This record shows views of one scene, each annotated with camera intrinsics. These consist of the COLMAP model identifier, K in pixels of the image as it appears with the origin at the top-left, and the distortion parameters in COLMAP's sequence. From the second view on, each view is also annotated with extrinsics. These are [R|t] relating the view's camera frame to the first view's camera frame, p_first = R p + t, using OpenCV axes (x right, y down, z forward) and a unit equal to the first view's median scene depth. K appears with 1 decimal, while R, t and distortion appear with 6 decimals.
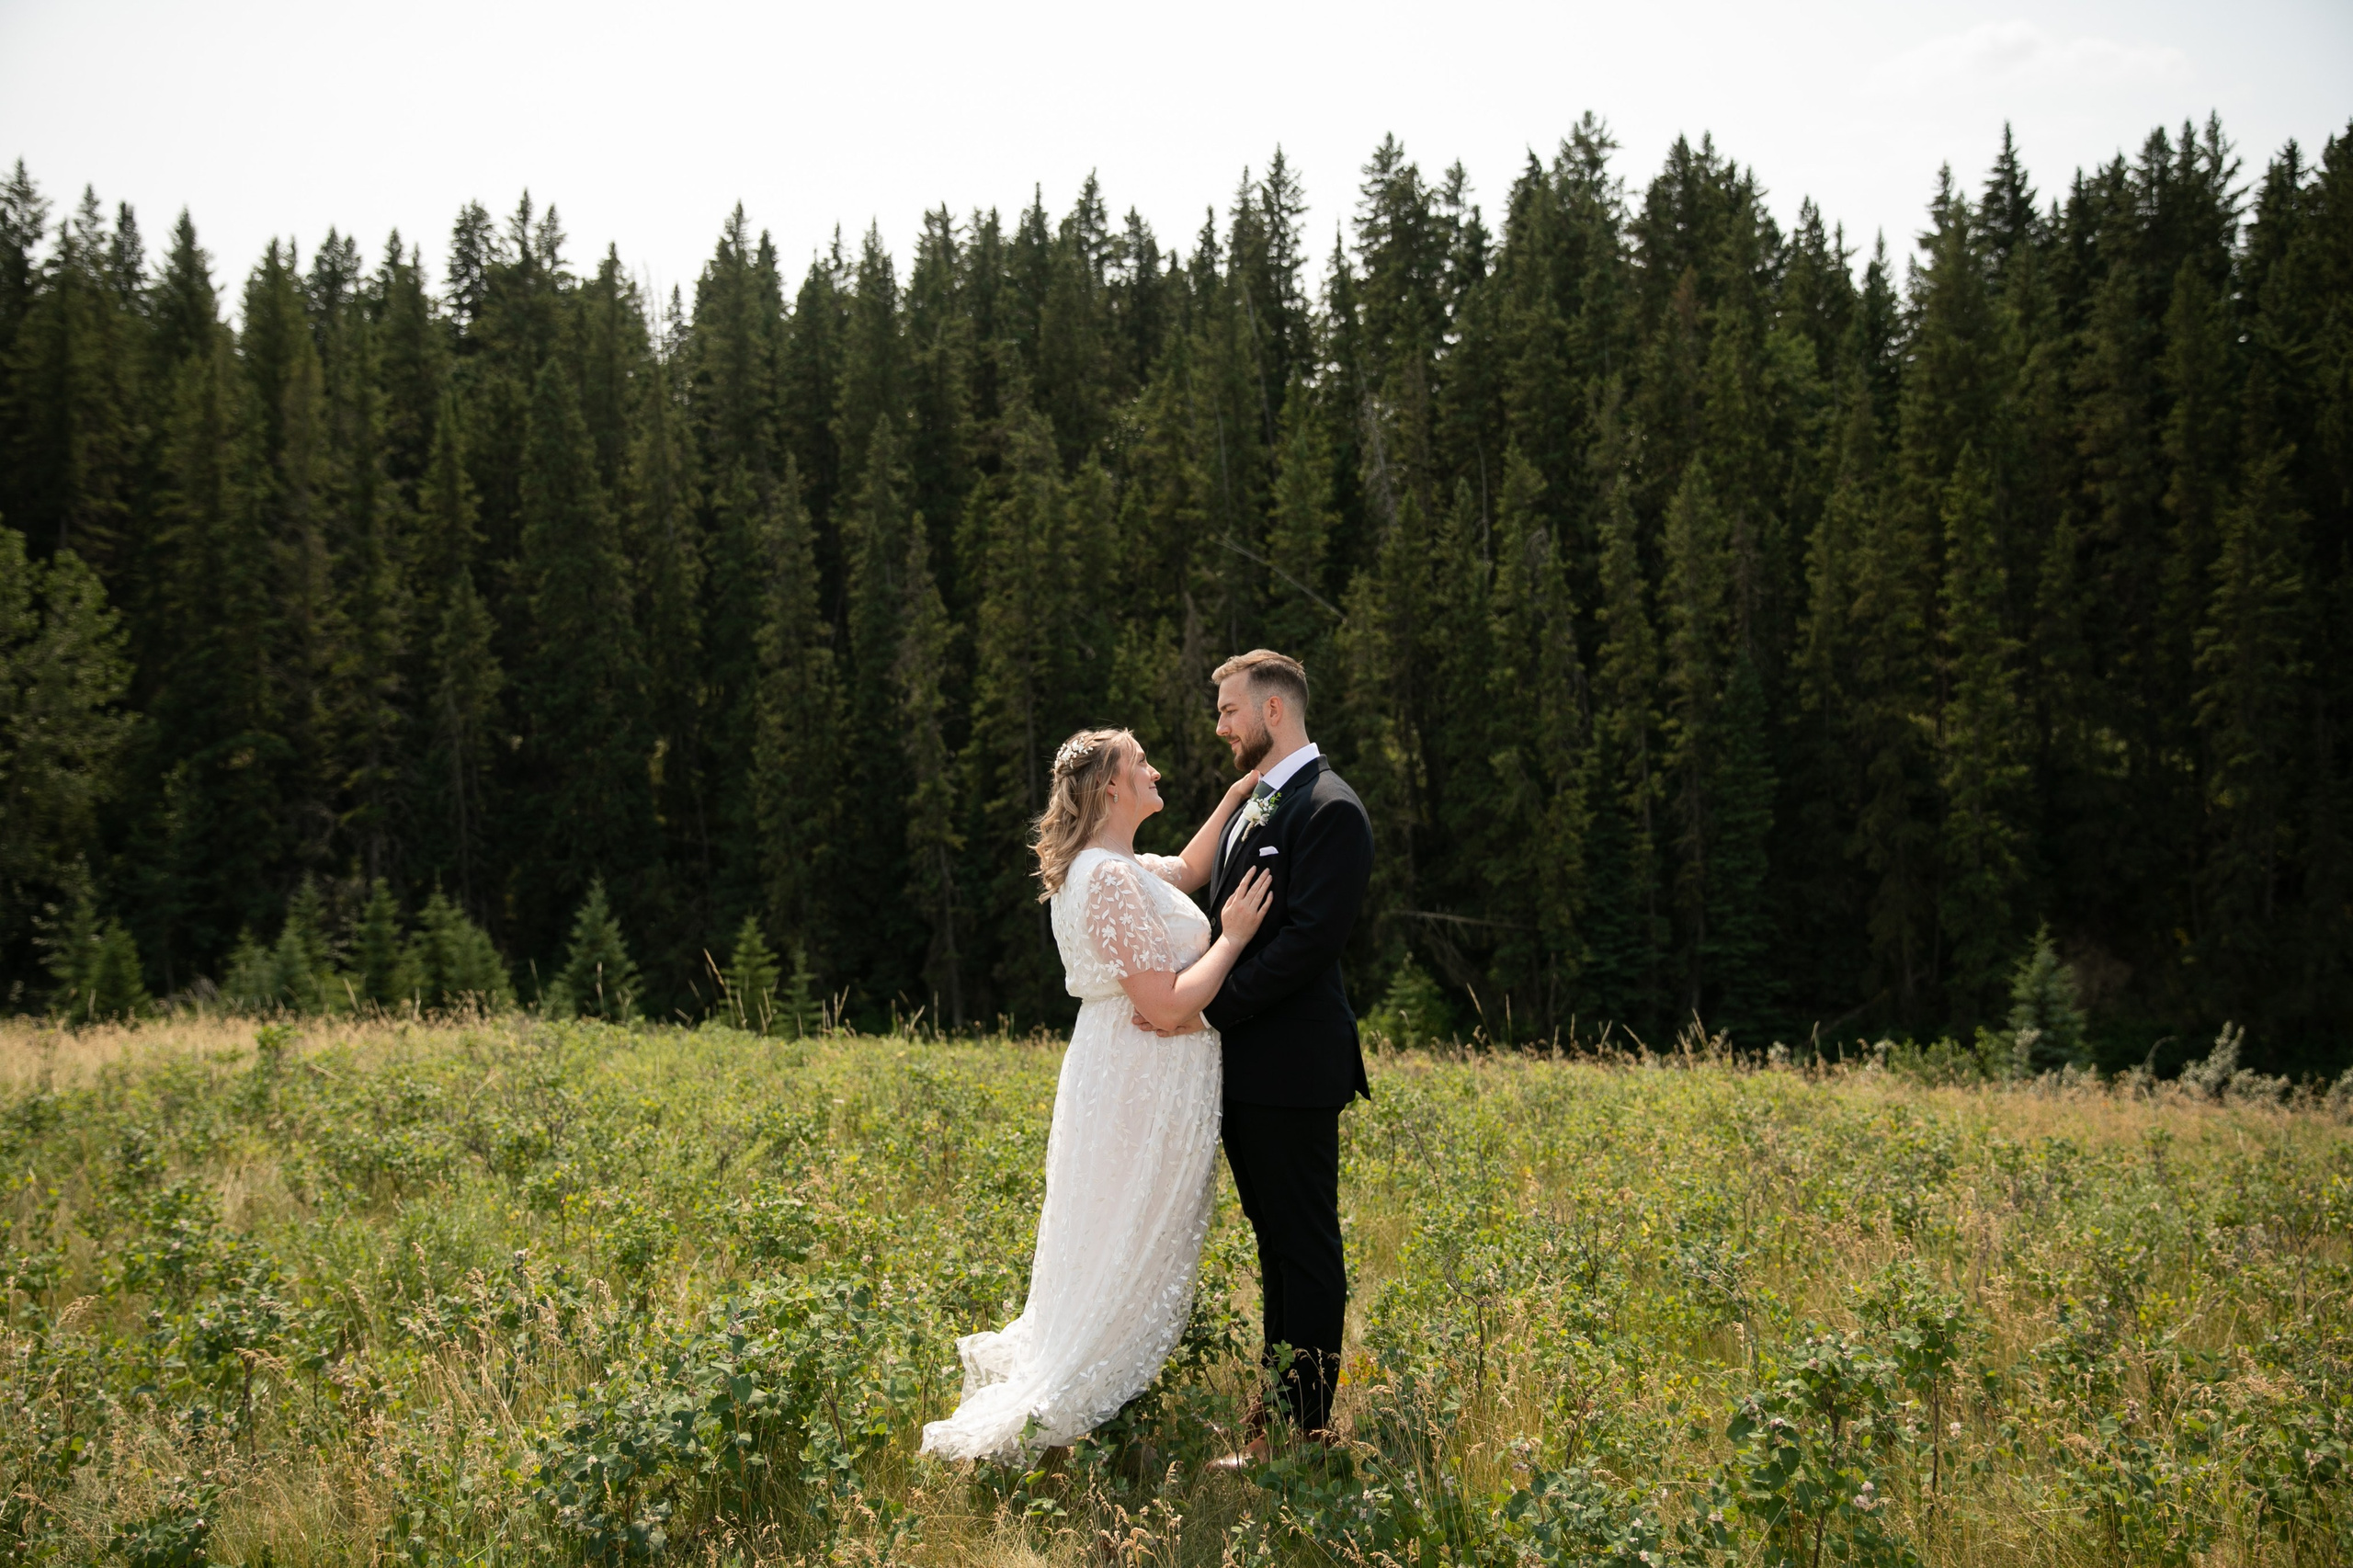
lens RADIAL K [[2014.1, 0, 1176.5], [0, 2014.1, 784.0], [0, 0, 1]] dist [-0.069447, 0.096471]
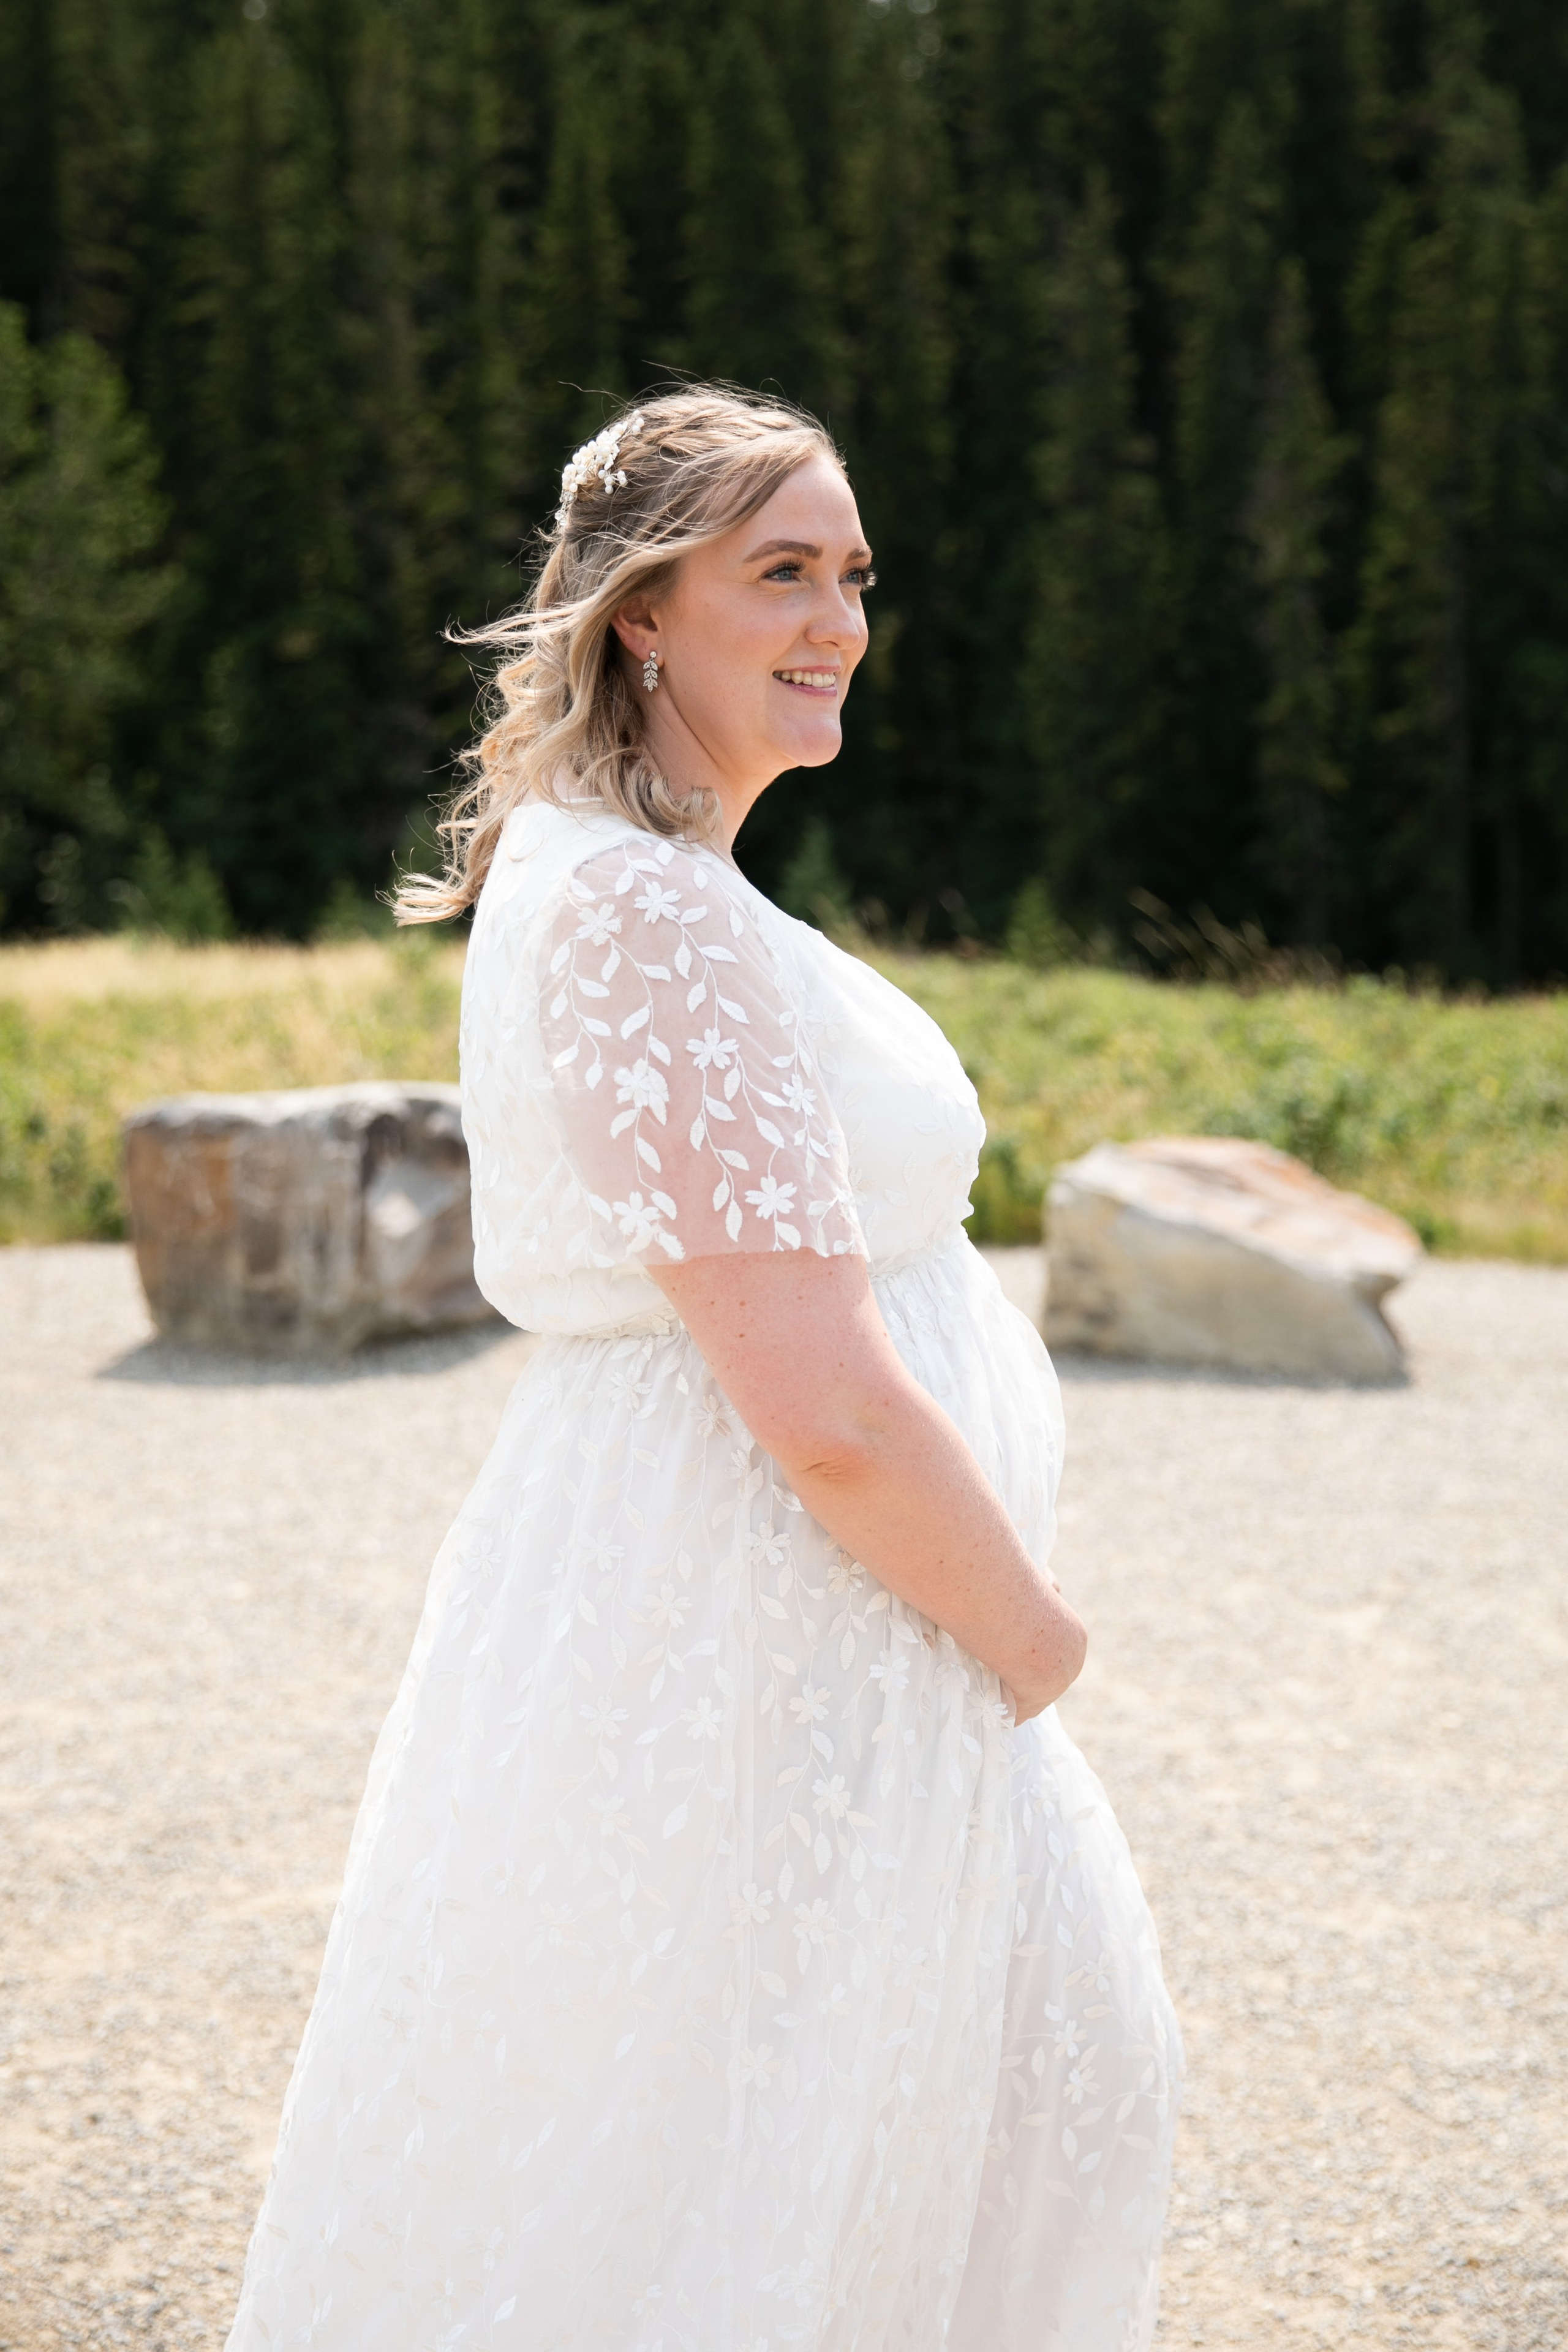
lens RADIAL K [[3400.6, 0, 791.7], [0, 3400.6, 1127.7], [0, 0, 1]] dist [0.114558, 0.005577]
pose [[0.967568, 0.046246, -0.248343, 0.001826], [-0.013771, 0.991294, 0.130942, -0.002093], [0.252236, -0.123275, 0.959781, -0.120877]]
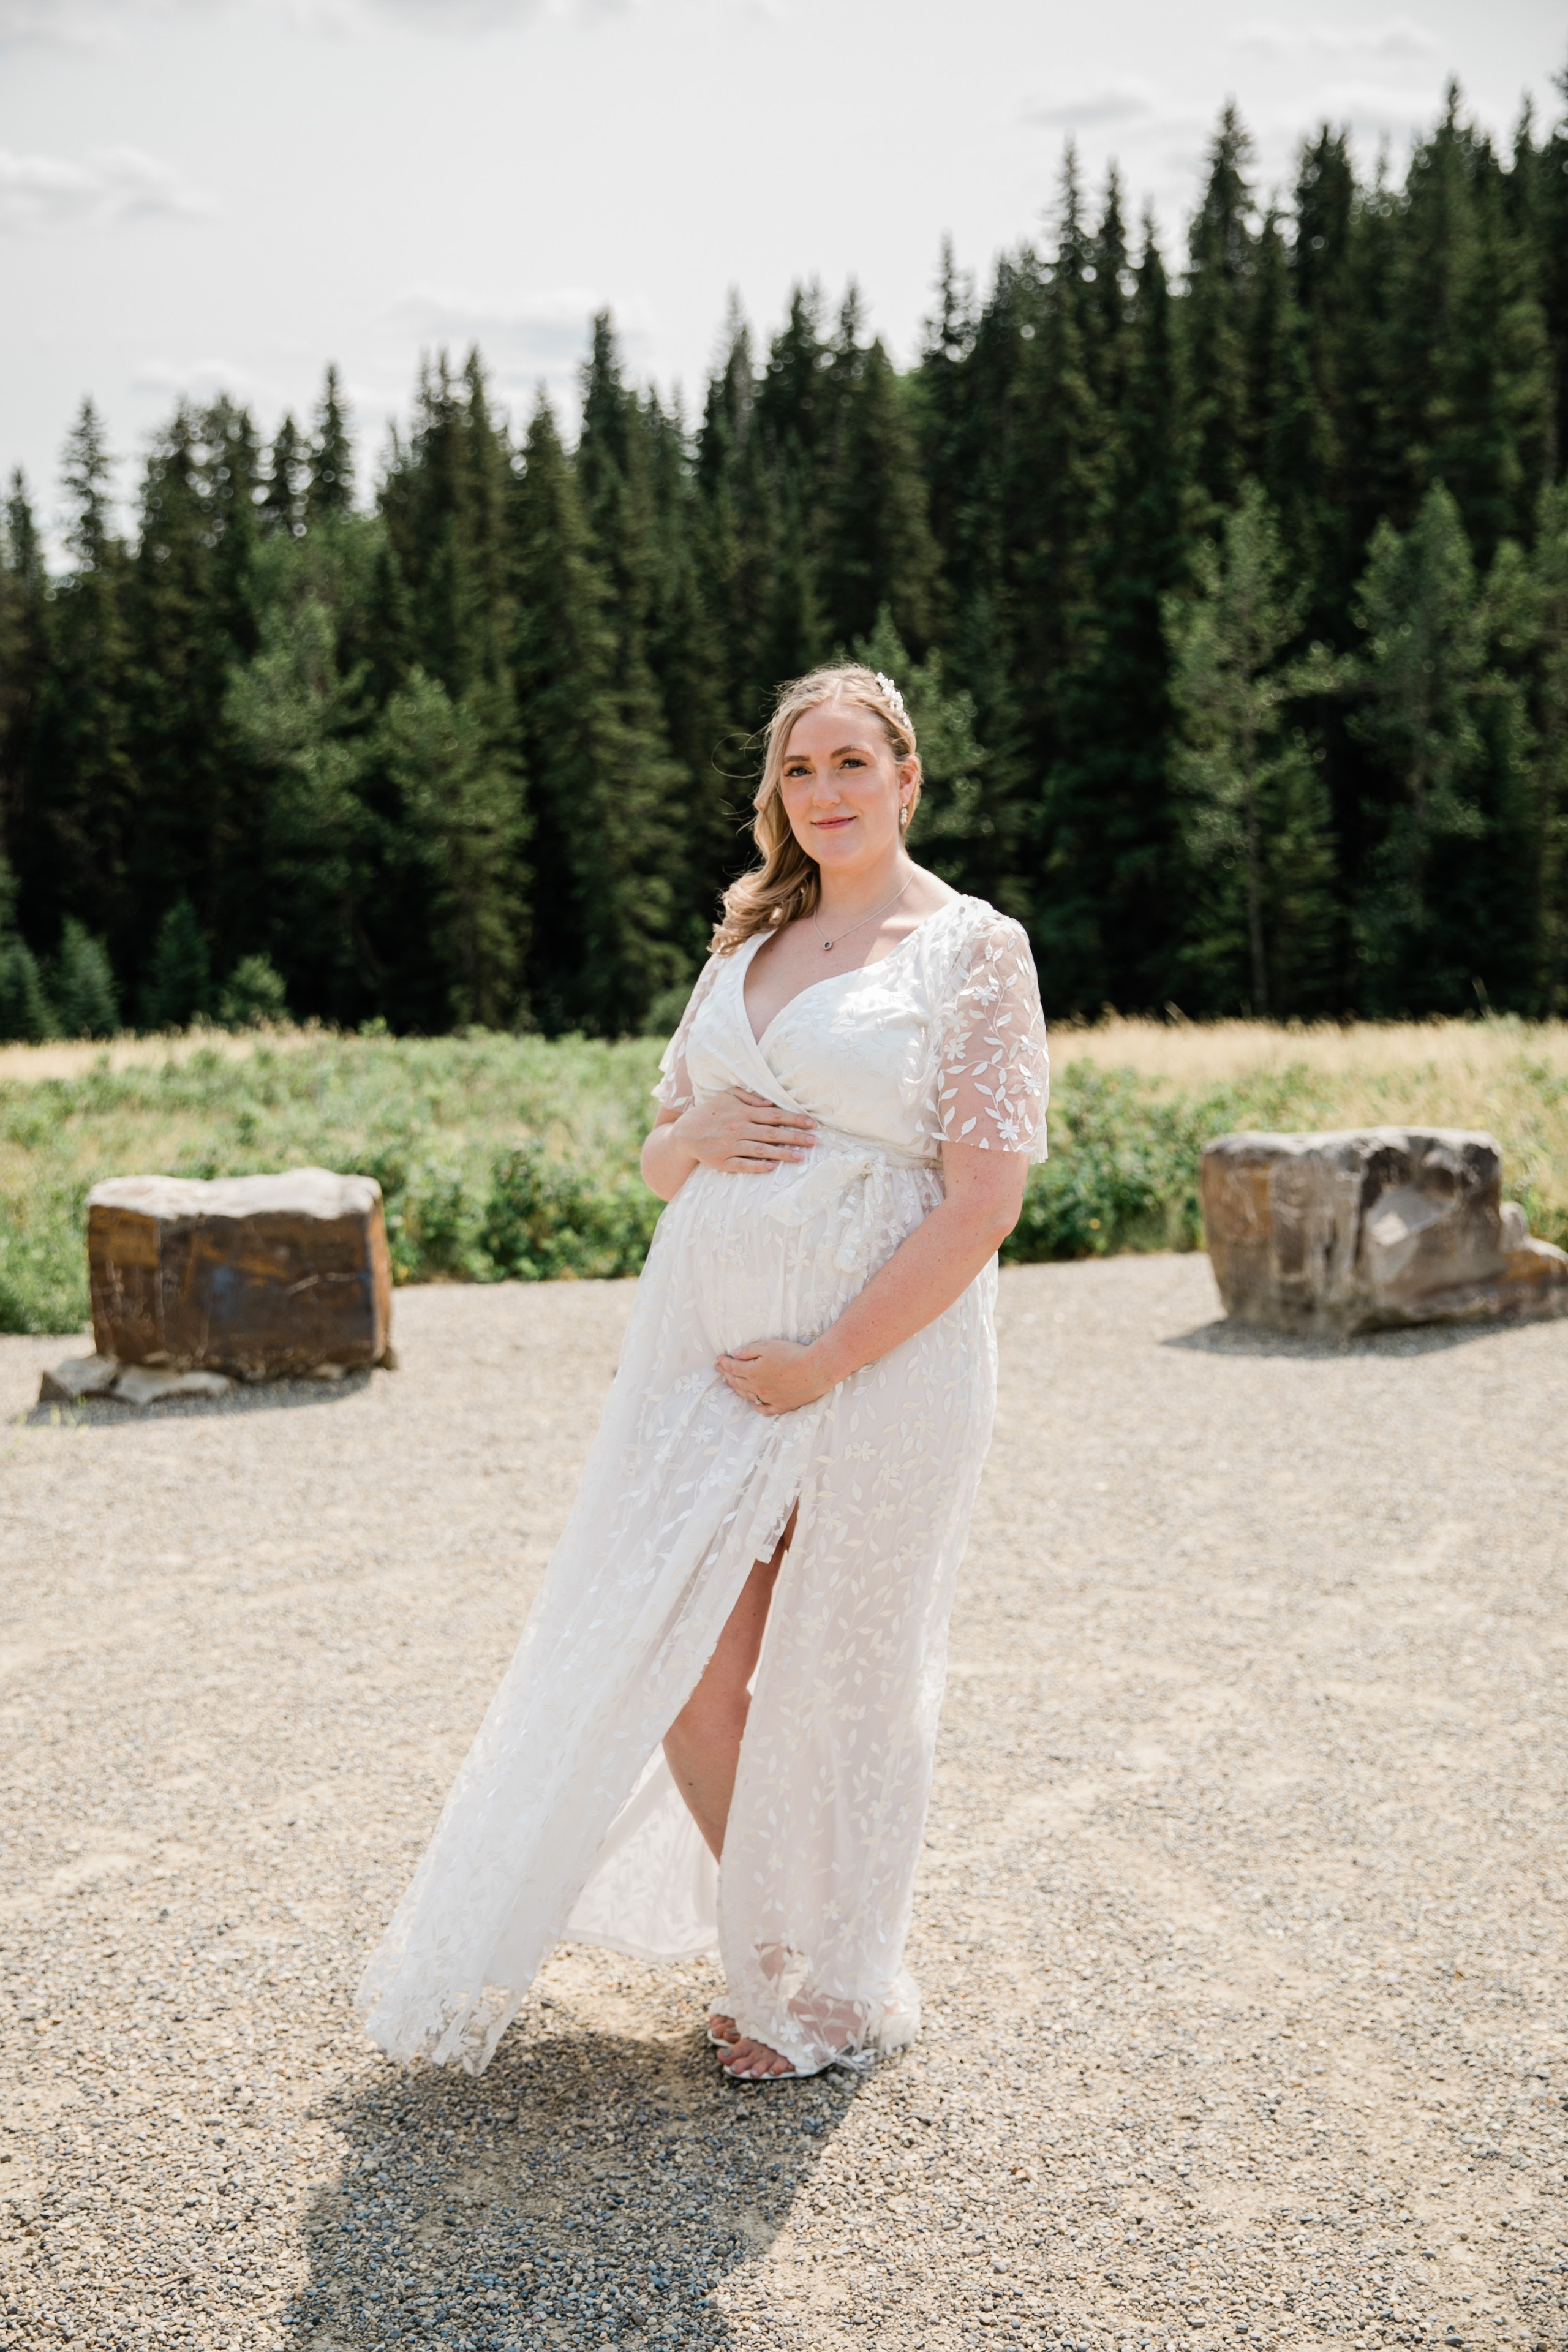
lens RADIAL K [[2932.2, 0, 784.0], [0, 2932.2, 1176.0], [0, 0, 1]] dist [0.064724, 0.113894]
pose [[0.717366, 0.071943, -0.692972, 0.041034], [0.021146, 0.991947, 0.124872, -0.002598], [0.696376, -0.104233, 0.710068, -0.121465]]
